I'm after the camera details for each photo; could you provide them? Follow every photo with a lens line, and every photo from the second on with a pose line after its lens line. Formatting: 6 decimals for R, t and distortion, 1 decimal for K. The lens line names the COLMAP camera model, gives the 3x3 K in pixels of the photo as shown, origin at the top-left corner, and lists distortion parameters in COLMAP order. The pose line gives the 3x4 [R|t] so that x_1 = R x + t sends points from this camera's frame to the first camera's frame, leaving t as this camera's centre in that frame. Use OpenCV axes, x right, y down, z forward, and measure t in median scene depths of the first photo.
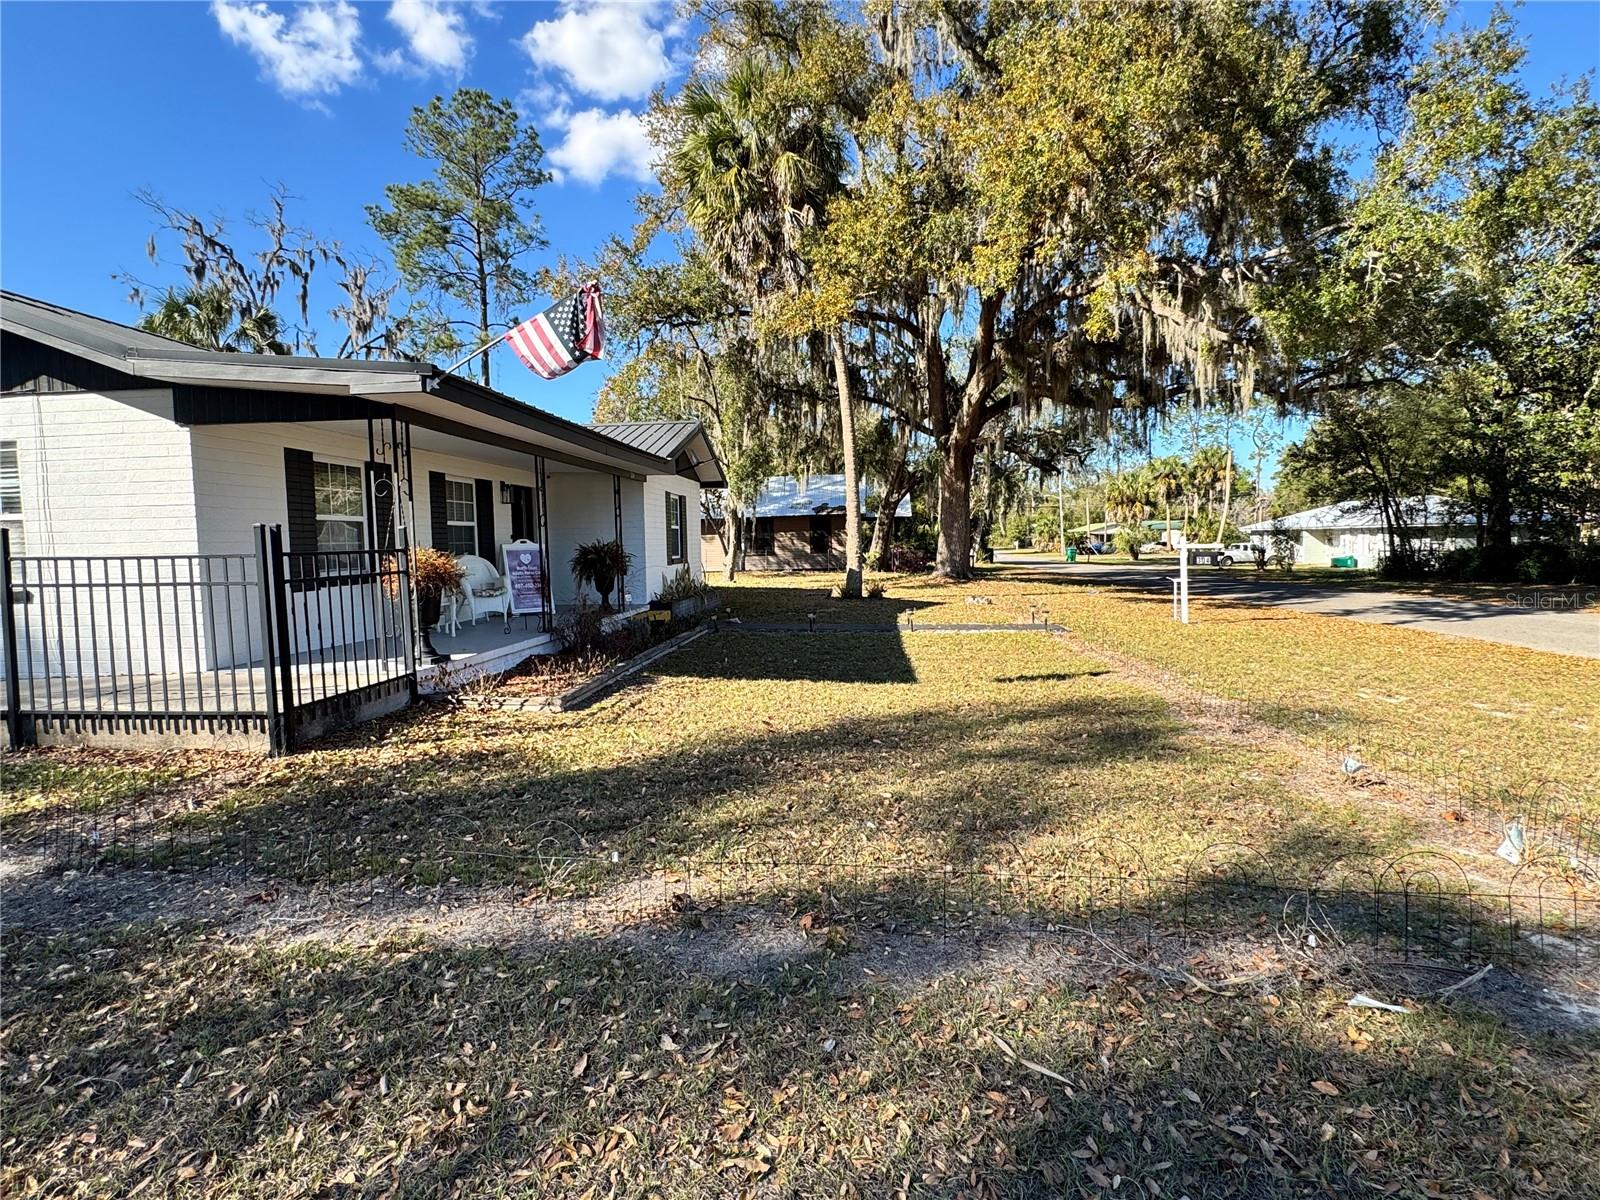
lens RADIAL K [[814.6, 0, 794.3], [0, 814.6, 596.4], [0, 0, 1]] dist [-0.002794, 0.000833]
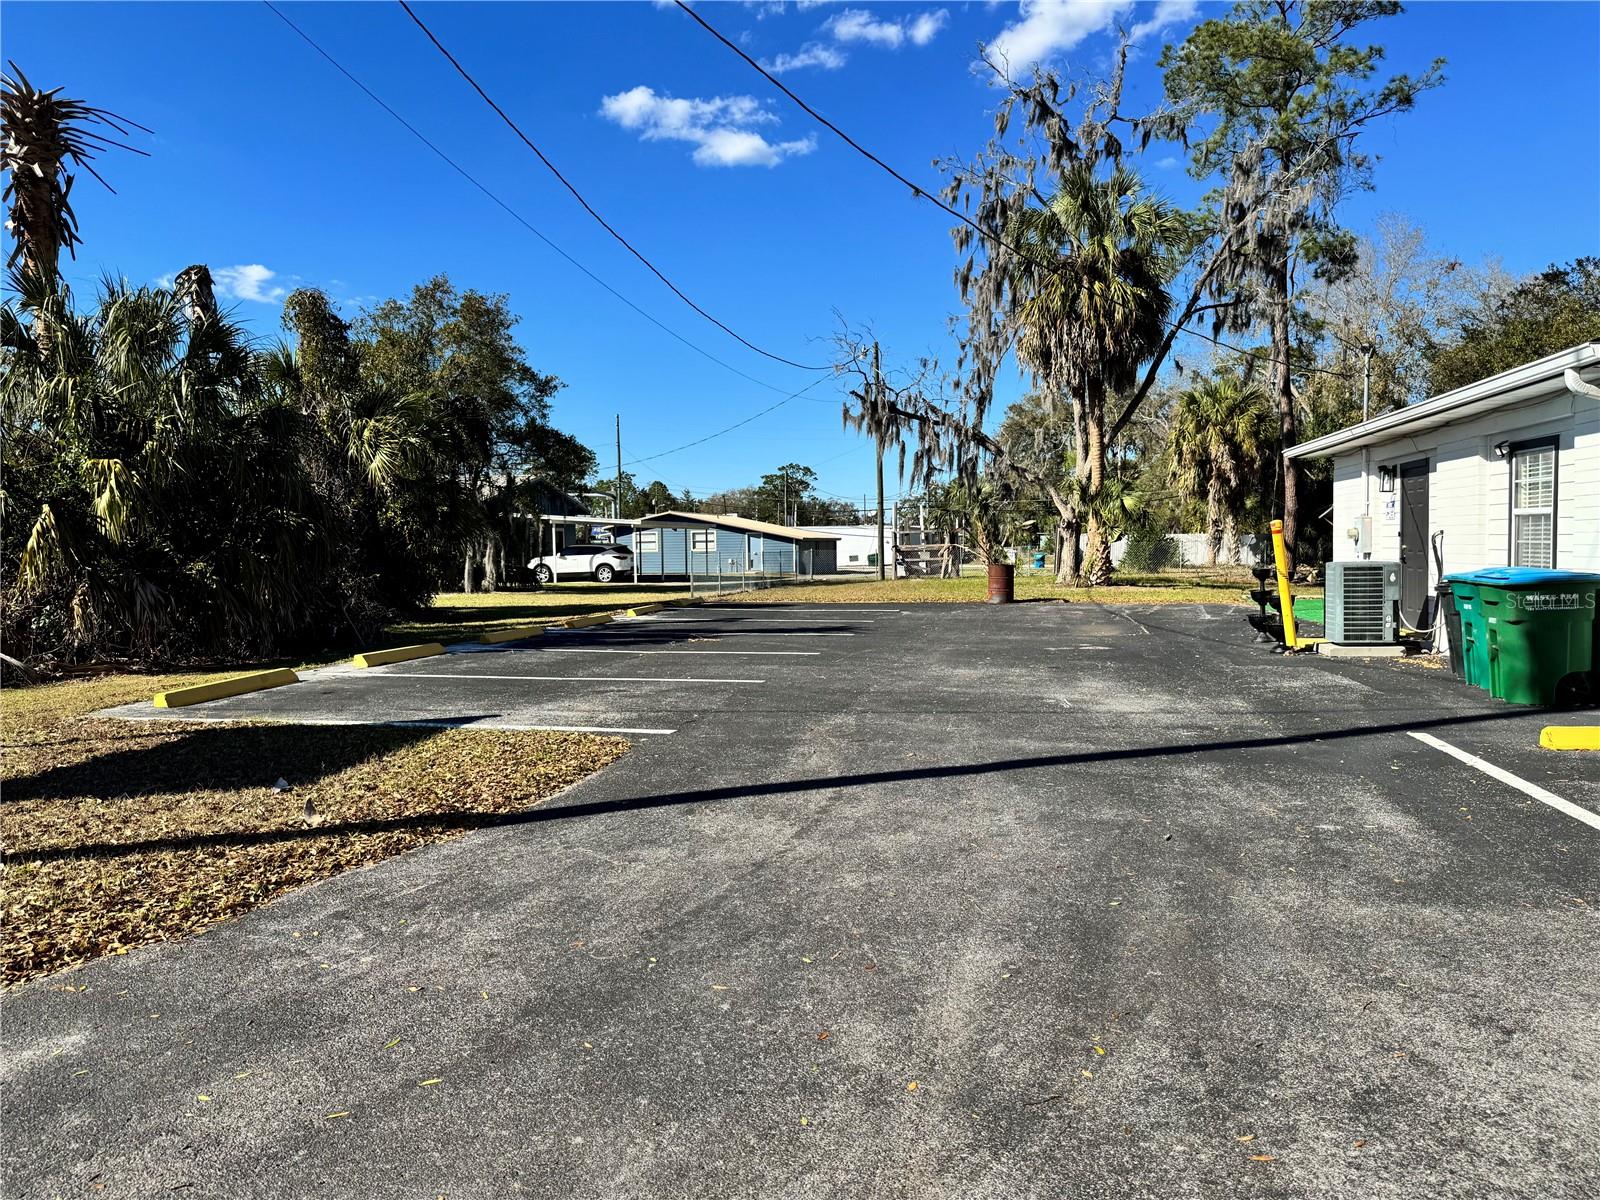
lens RADIAL K [[1149.2, 0, 797.8], [0, 1149.2, 599.1], [0, 0, 1]] dist [0.037059, -0.036832]
pose [[0.995956, 0.008509, -0.089434, -3.634562], [-0.010104, 0.999798, -0.017387, 0.062151], [0.089268, 0.018220, 0.995841, -0.113519]]
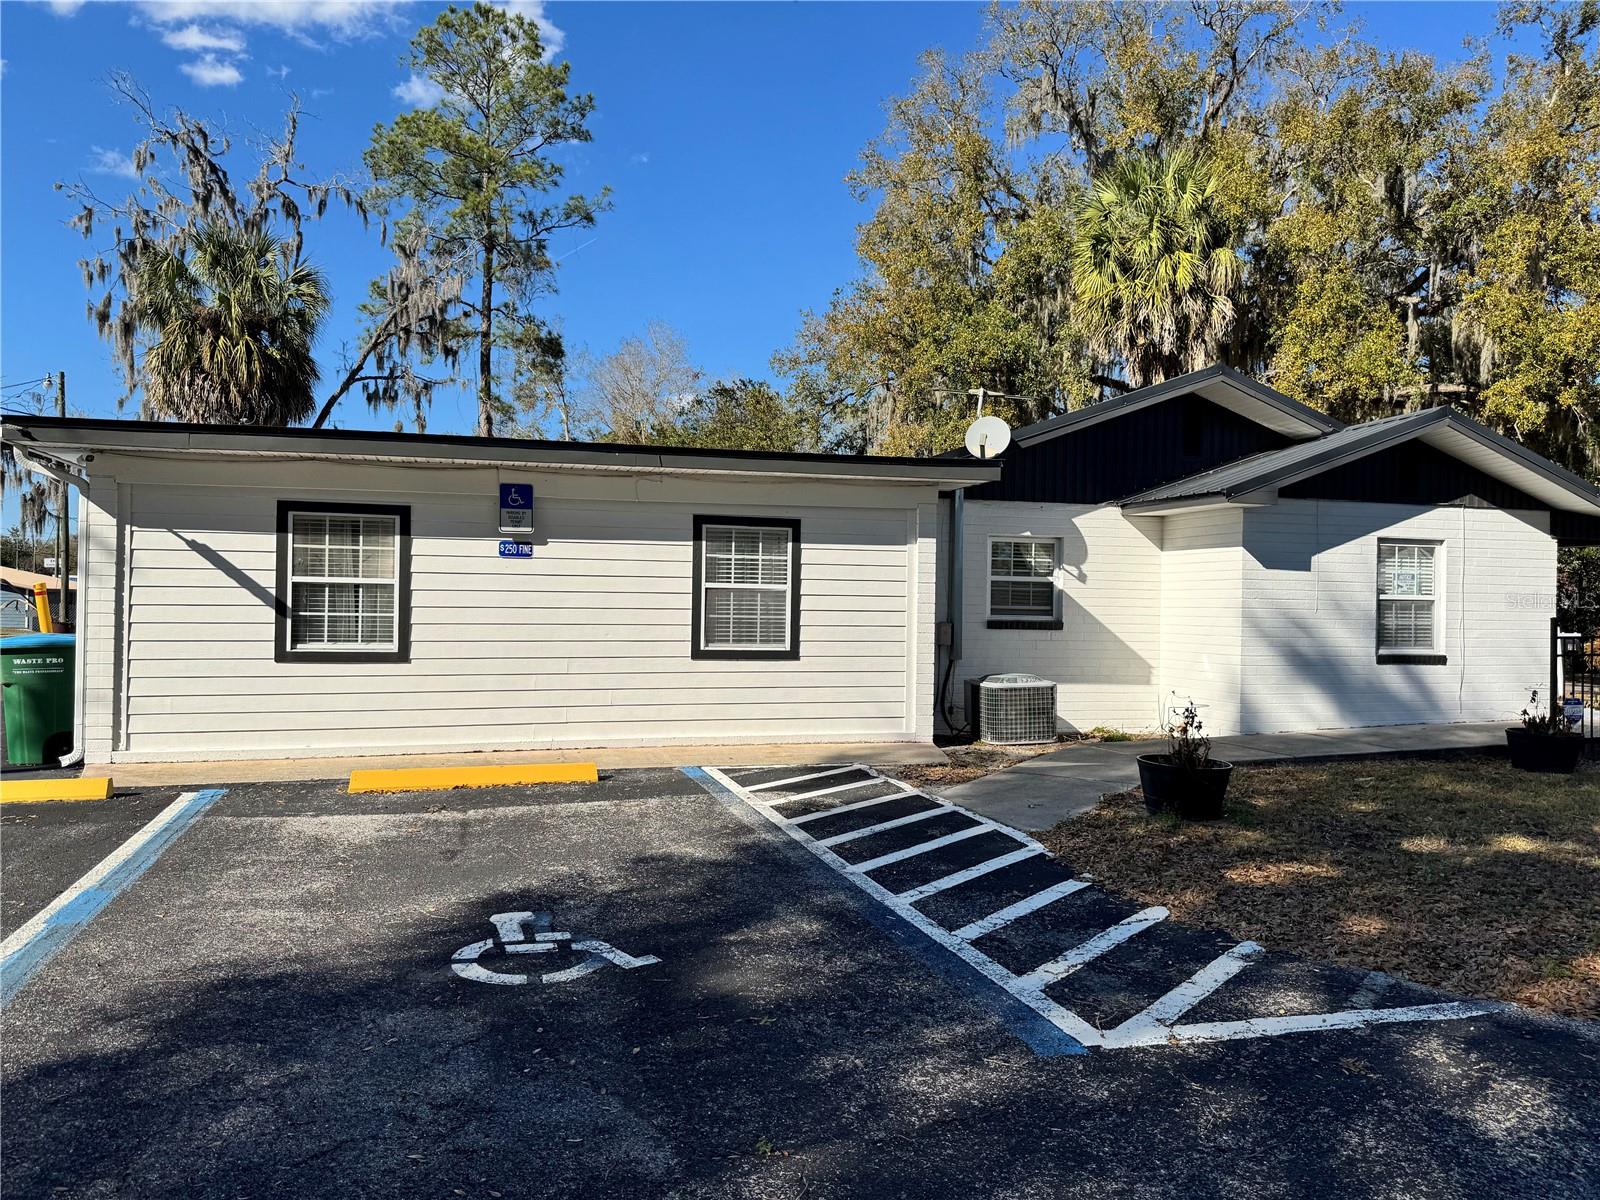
lens RADIAL K [[1149.2, 0, 794.4], [0, 1149.2, 591.4], [0, 0, 1]] dist [0.037059, -0.036832]
pose [[0.929190, 0.038095, 0.367635, -2.571557], [-0.007705, 0.996455, -0.083779, 0.054405], [-0.369523, 0.075014, 0.926189, -0.332213]]
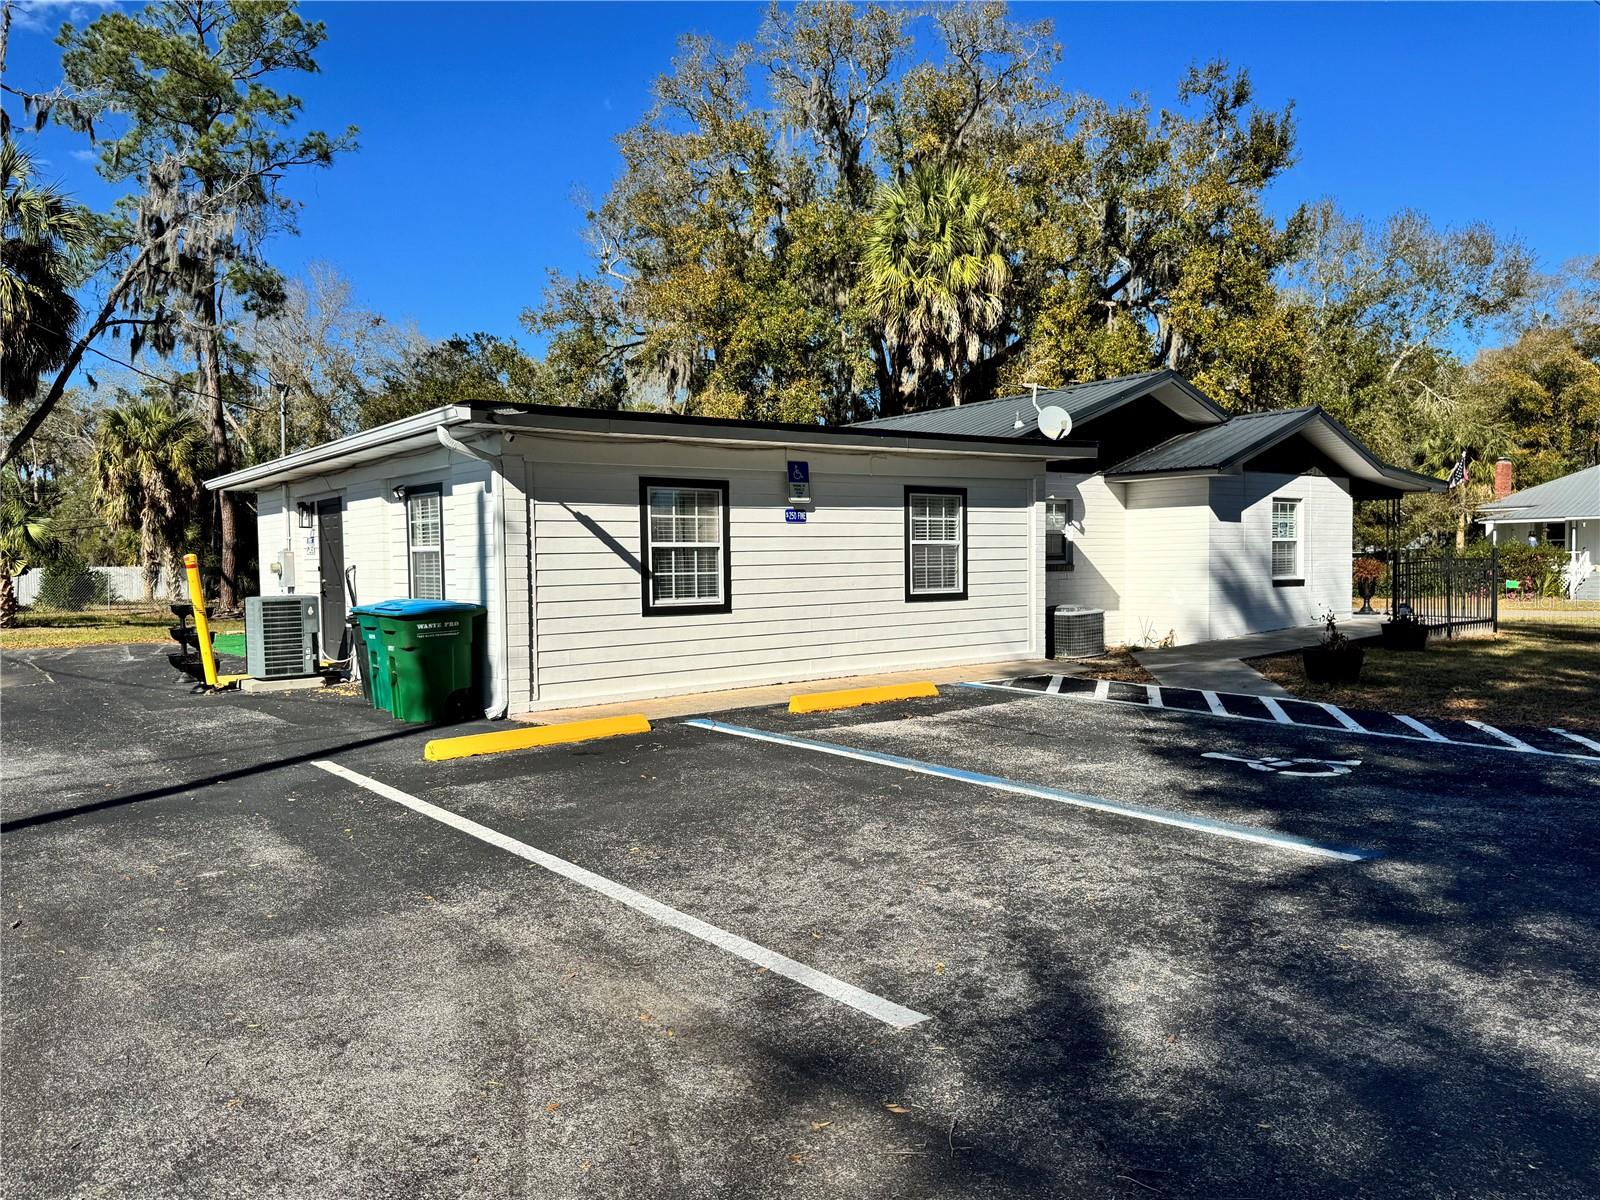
lens RADIAL K [[1149.2, 0, 801.6], [0, 1149.2, 594.7], [0, 0, 1]] dist [0.037059, -0.036832]
pose [[0.722795, -0.011847, 0.690960, -3.584932], [0.047559, 0.998335, -0.032633, 0.059917], [-0.689424, 0.056448, 0.722156, -0.121658]]
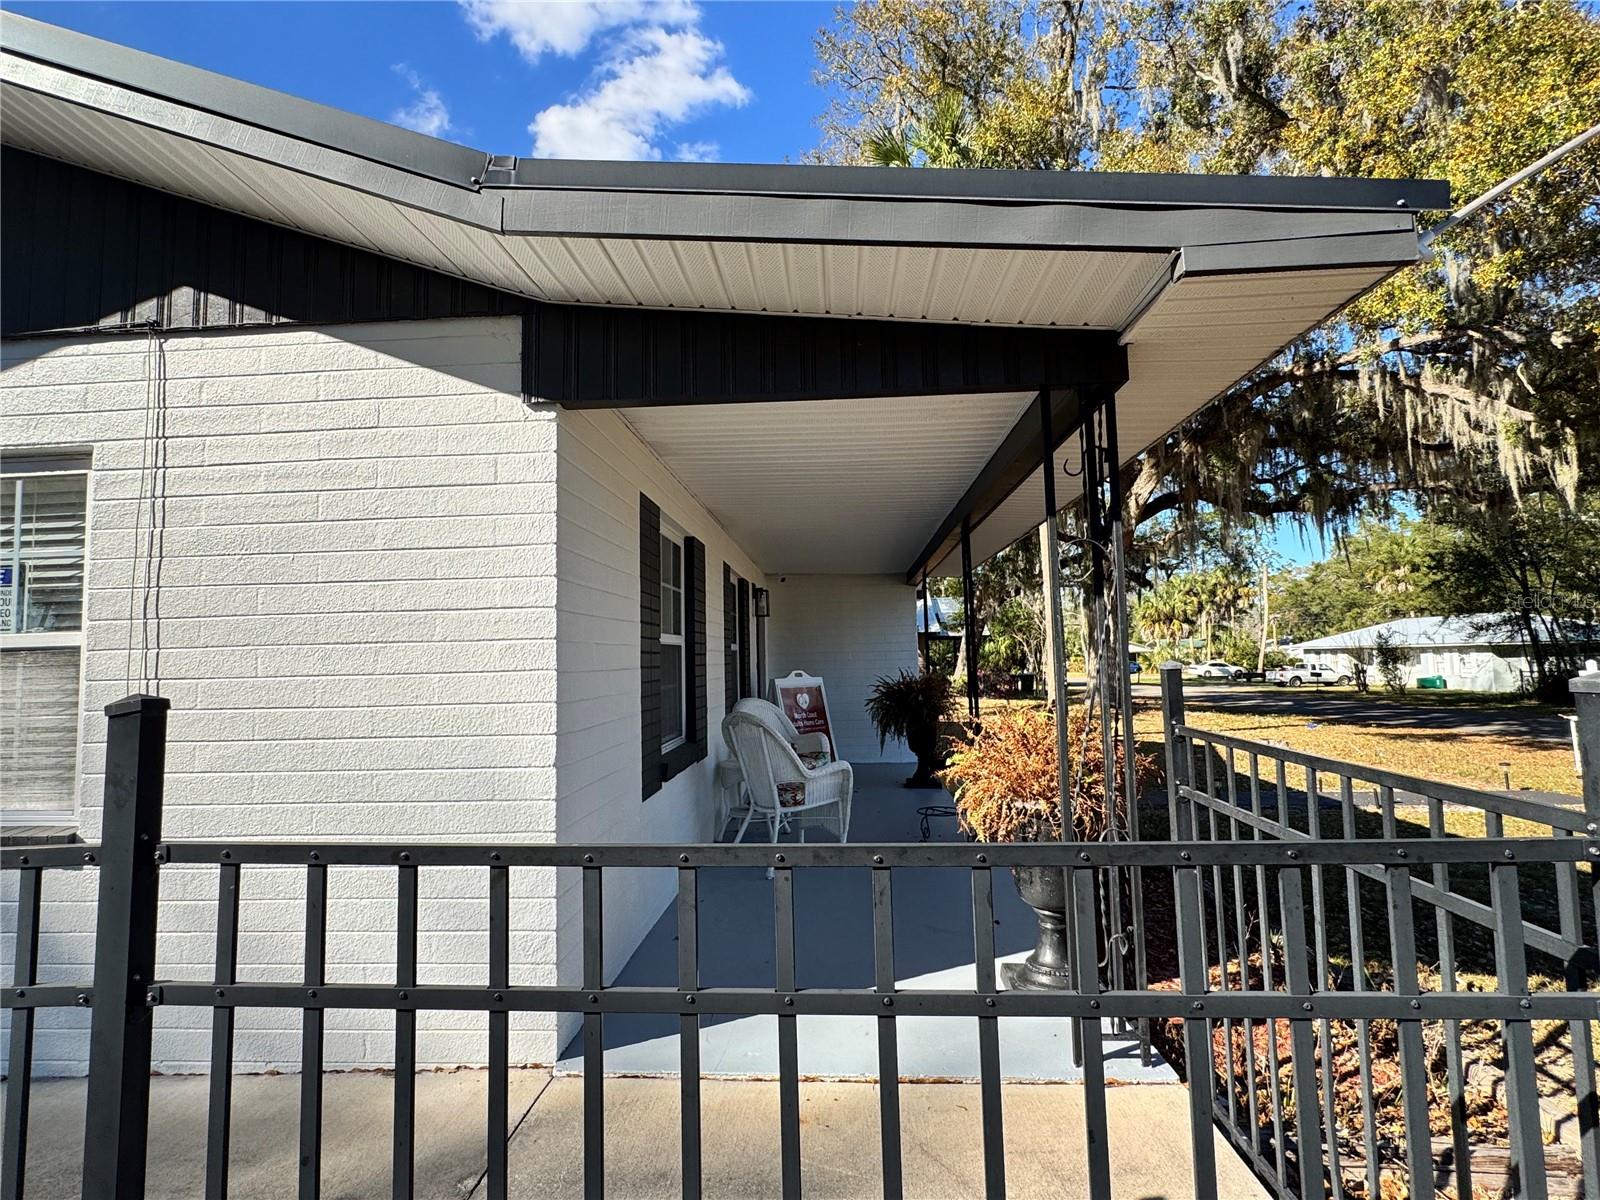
lens RADIAL K [[814.6, 0, 791.9], [0, 814.6, 599.6], [0, 0, 1]] dist [-0.002794, 0.000833]
pose [[0.999474, -0.000685, 0.032418, -0.615914], [0.005254, 0.989984, -0.141079, -0.059250], [-0.031997, 0.141176, 0.989467, 0.594572]]
